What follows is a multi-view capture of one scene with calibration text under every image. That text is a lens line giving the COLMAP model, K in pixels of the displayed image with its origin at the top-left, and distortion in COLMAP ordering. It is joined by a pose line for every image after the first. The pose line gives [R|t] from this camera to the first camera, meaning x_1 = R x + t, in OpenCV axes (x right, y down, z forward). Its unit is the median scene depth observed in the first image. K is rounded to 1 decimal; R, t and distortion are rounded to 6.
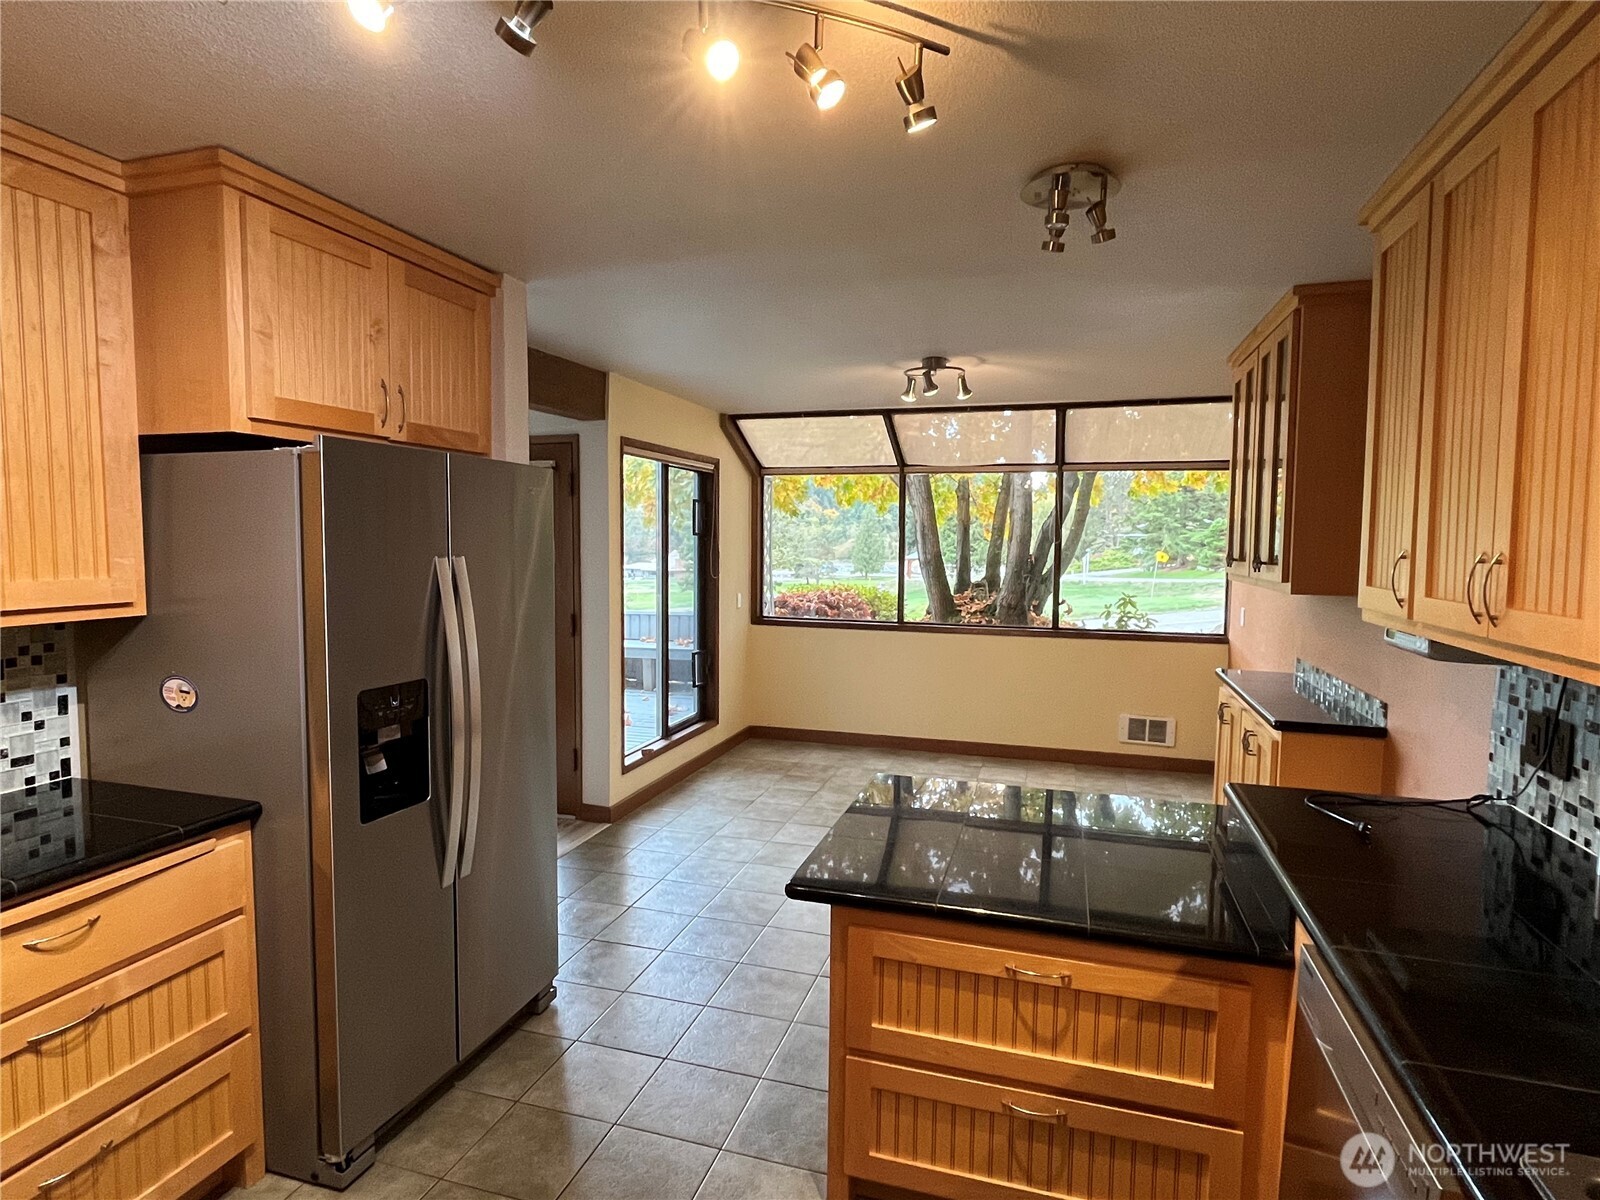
lens RADIAL K [[858.6, 0, 802.2], [0, 858.6, 593.7], [0, 0, 1]] dist [-0.000074, -0.000703]
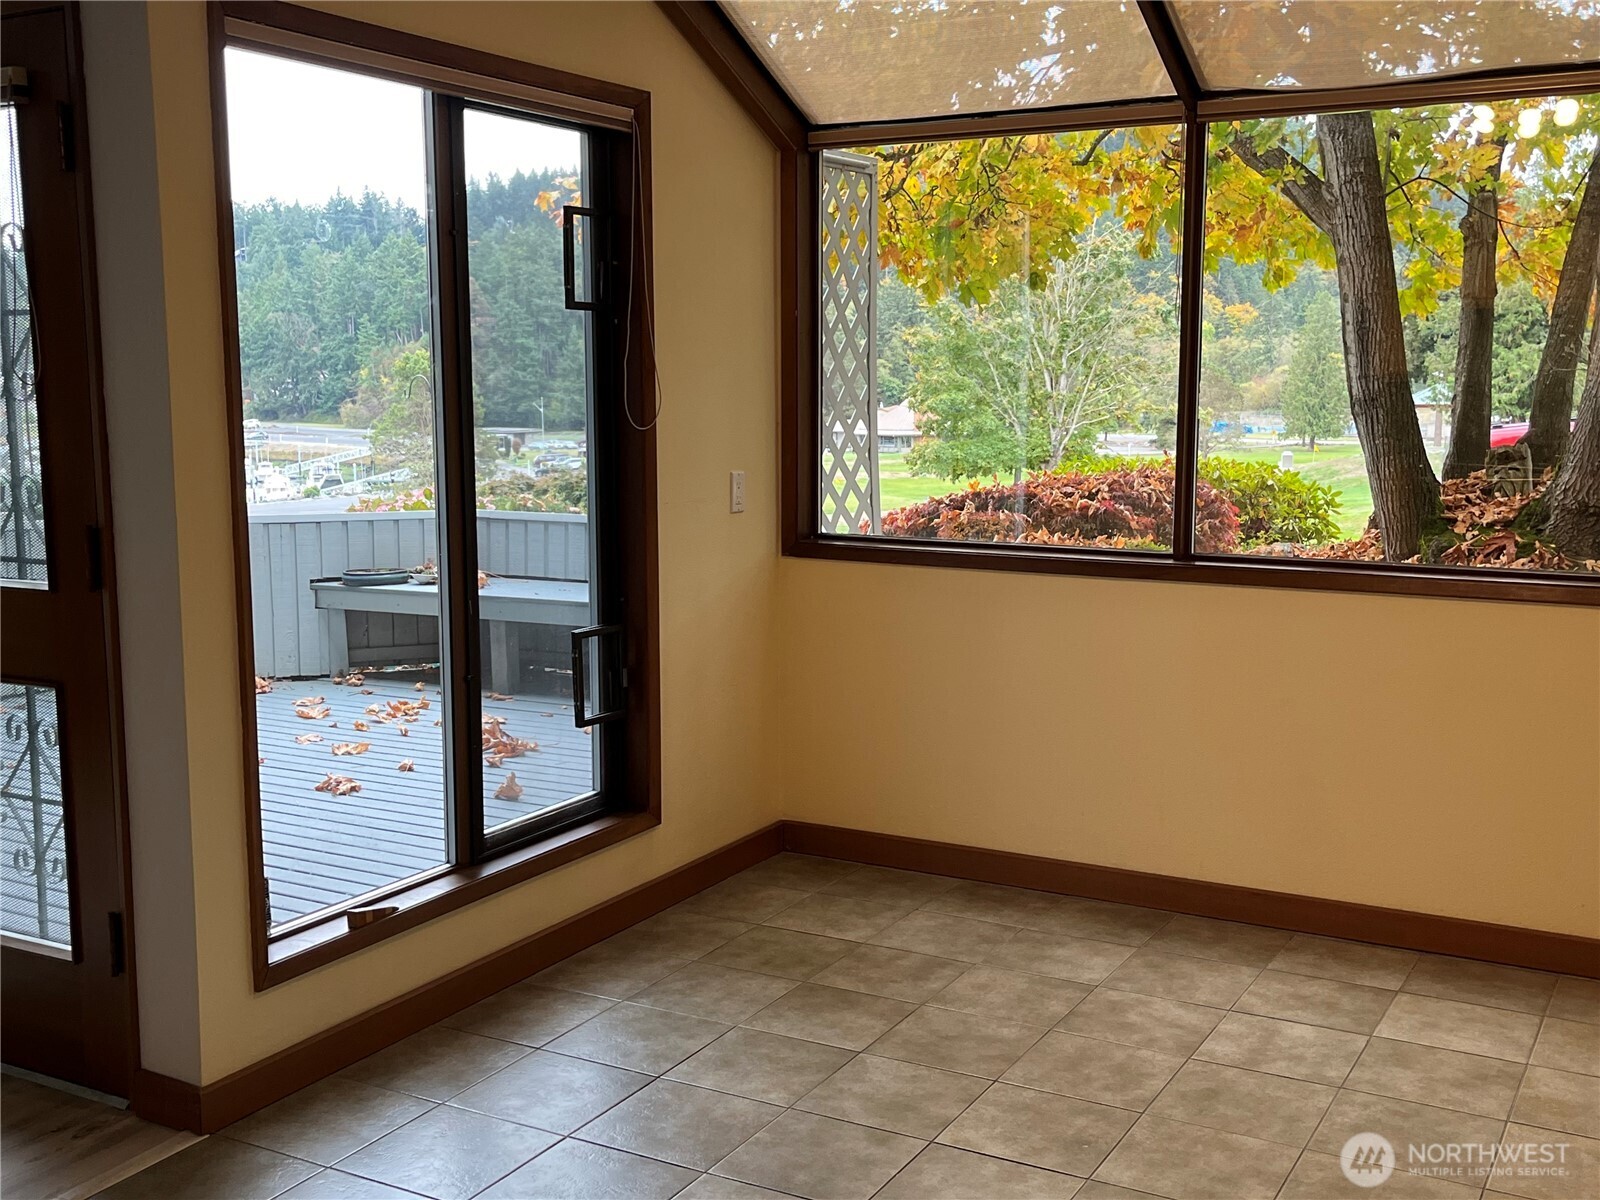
lens RADIAL K [[1712.3, 0, 804.2], [0, 1712.3, 602.5], [0, 0, 1]] dist [0.041025, 0.000000]
pose [[0.977211, 0.017068, -0.211582, 0.245765], [-0.002054, 0.997476, 0.070979, 0.007021], [0.212259, -0.068927, 0.974779, 0.616577]]
